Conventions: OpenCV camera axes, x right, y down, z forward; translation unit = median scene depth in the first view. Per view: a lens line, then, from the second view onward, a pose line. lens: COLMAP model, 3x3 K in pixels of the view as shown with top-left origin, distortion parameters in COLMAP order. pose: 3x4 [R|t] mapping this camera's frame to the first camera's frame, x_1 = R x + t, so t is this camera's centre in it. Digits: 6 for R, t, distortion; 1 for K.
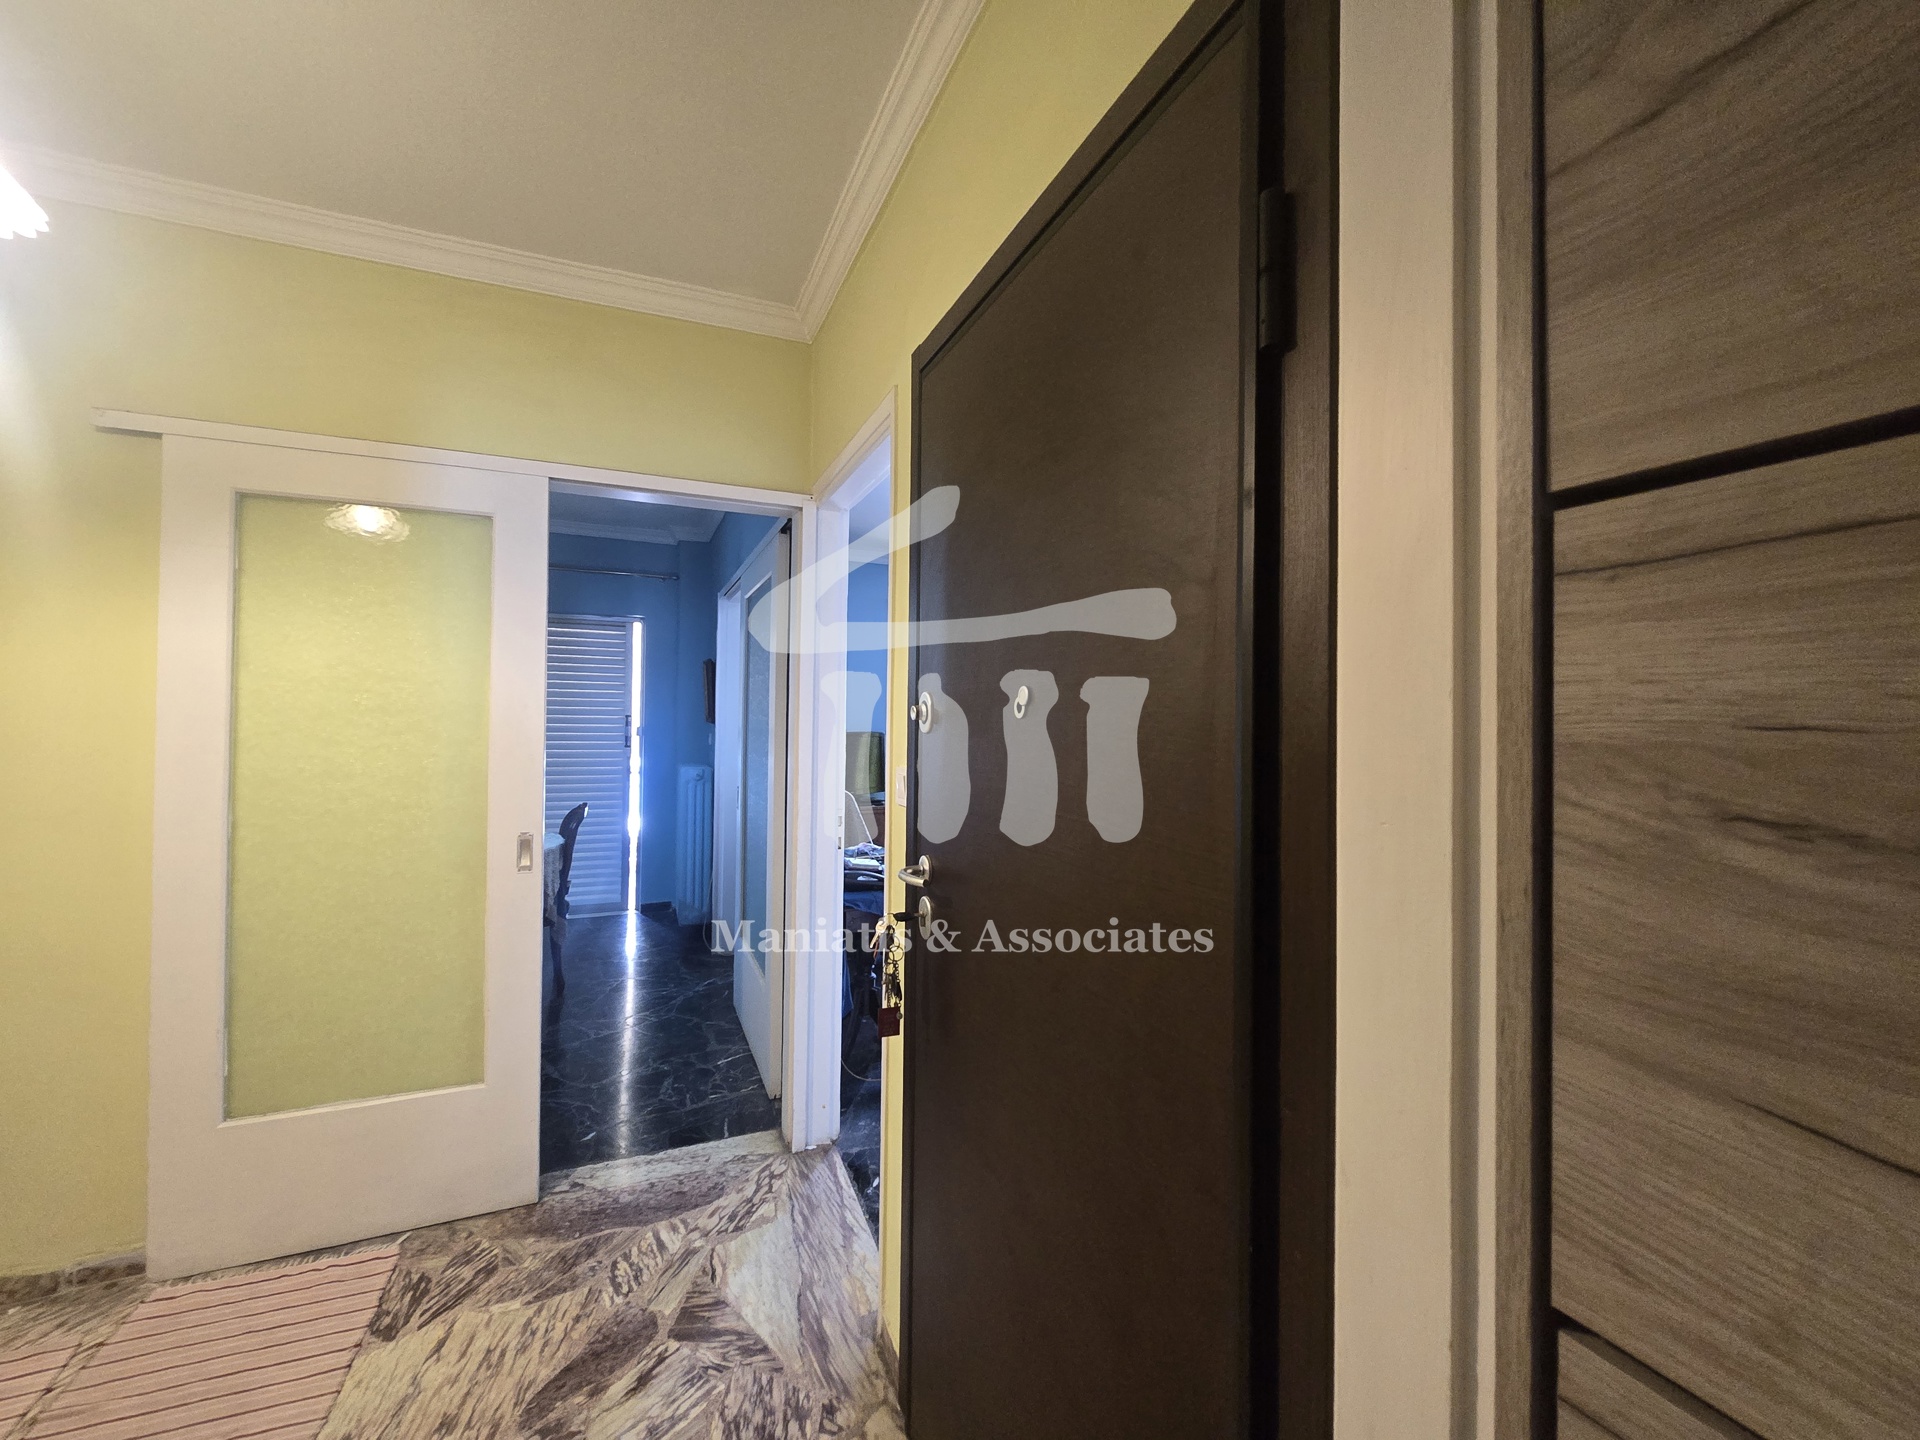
lens RADIAL K [[795.5, 0, 965.5], [0, 795.5, 713.3], [0, 0, 1]] dist [0.001798, 0.000637]
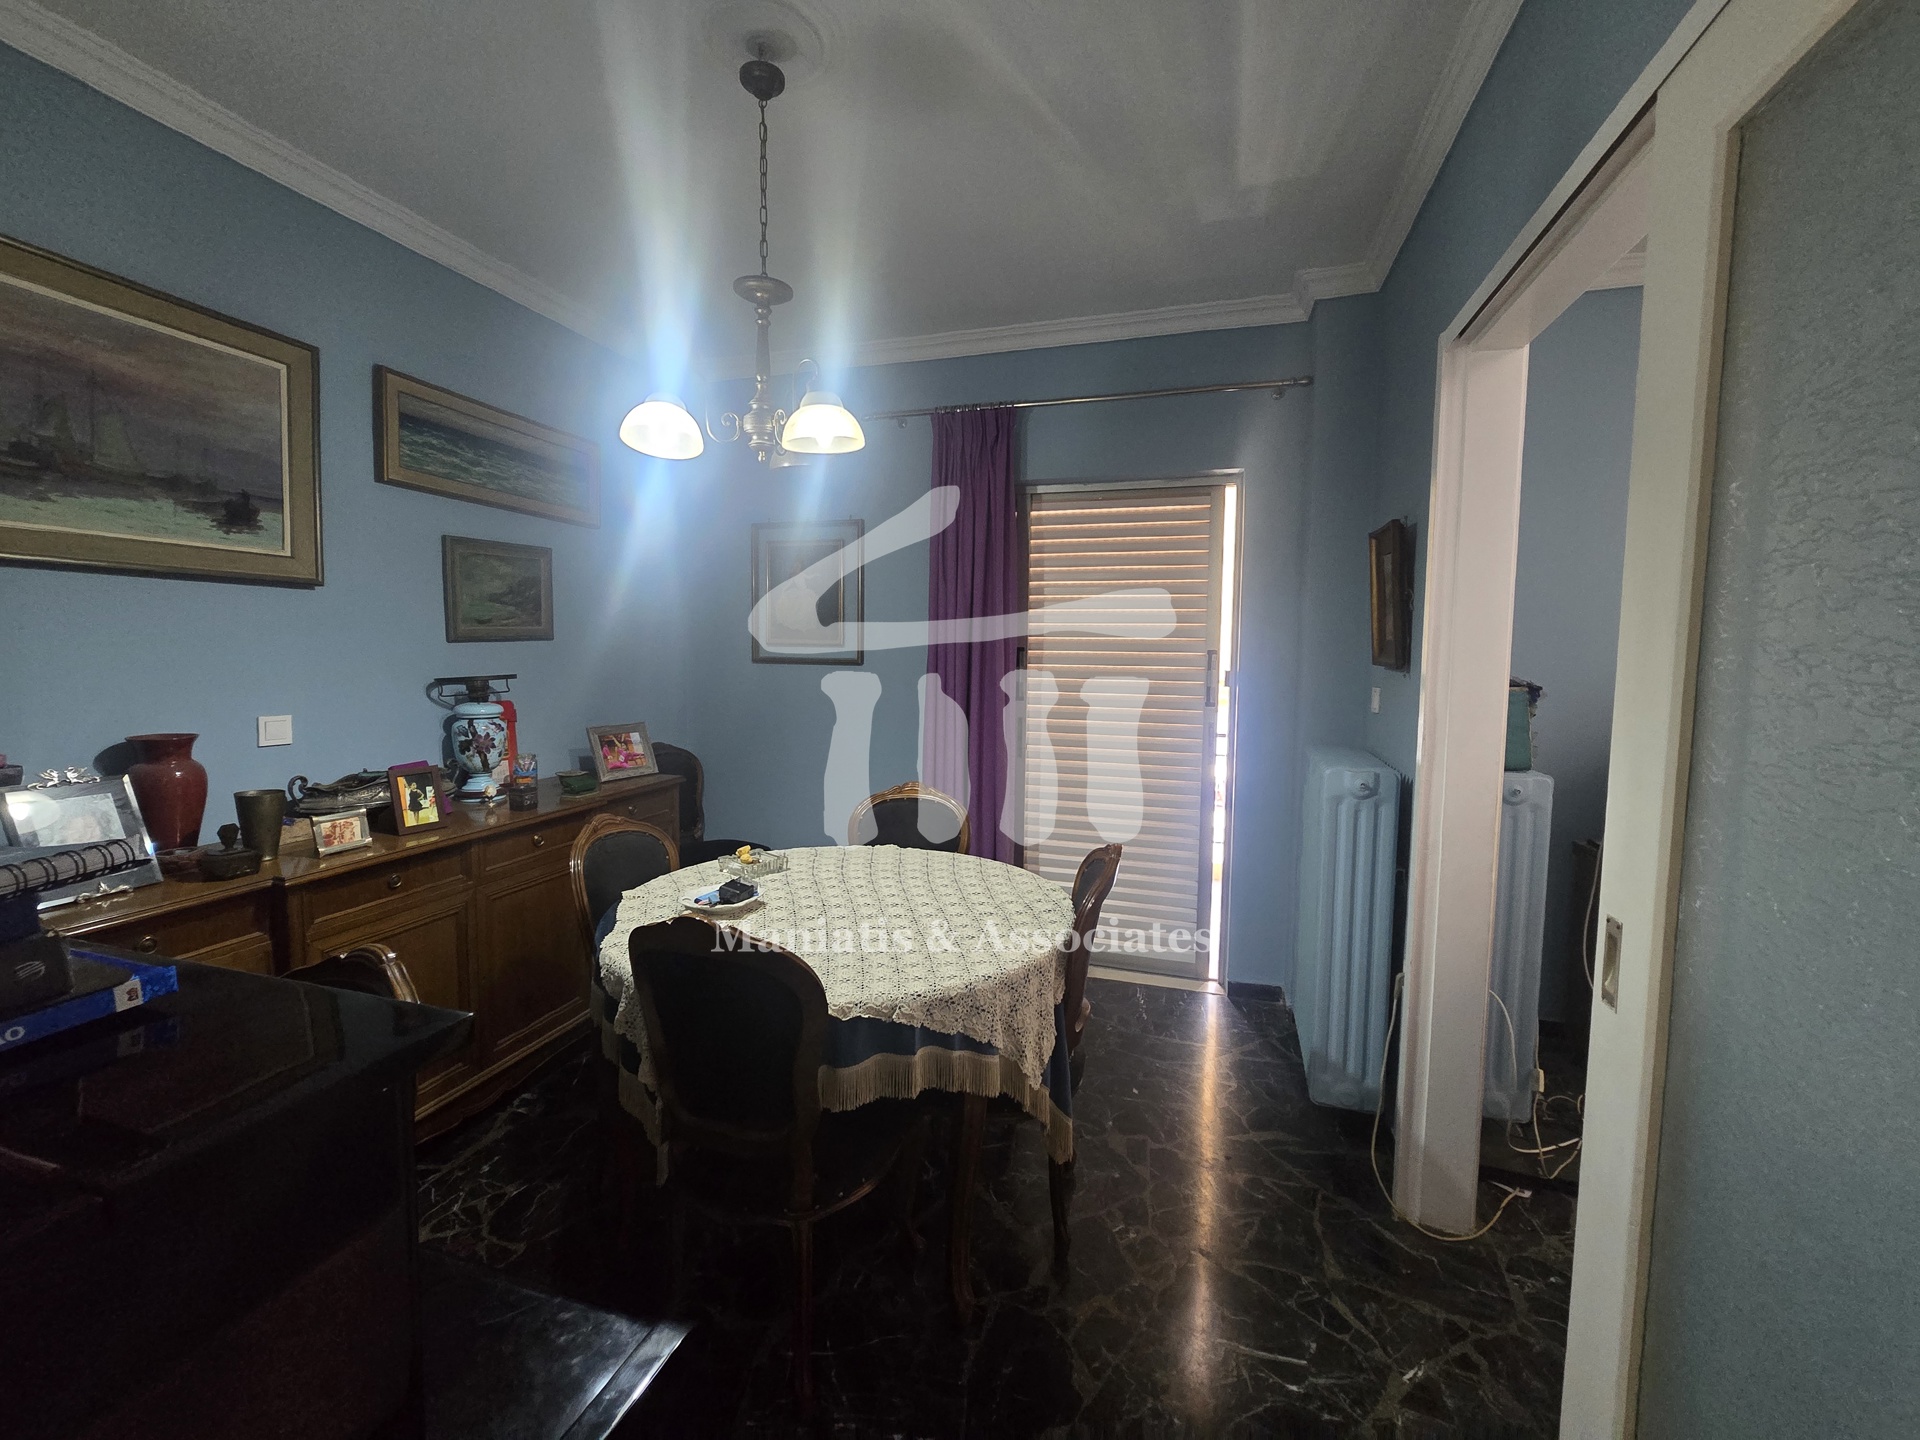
lens RADIAL K [[795.5, 0, 960.6], [0, 795.5, 709.9], [0, 0, 1]] dist [0.001798, 0.000637]
pose [[0.760969, 0.044737, -0.647244, -0.199294], [0.005807, 0.997110, 0.075746, 0.001060], [0.648763, -0.061399, 0.758510, 0.468182]]
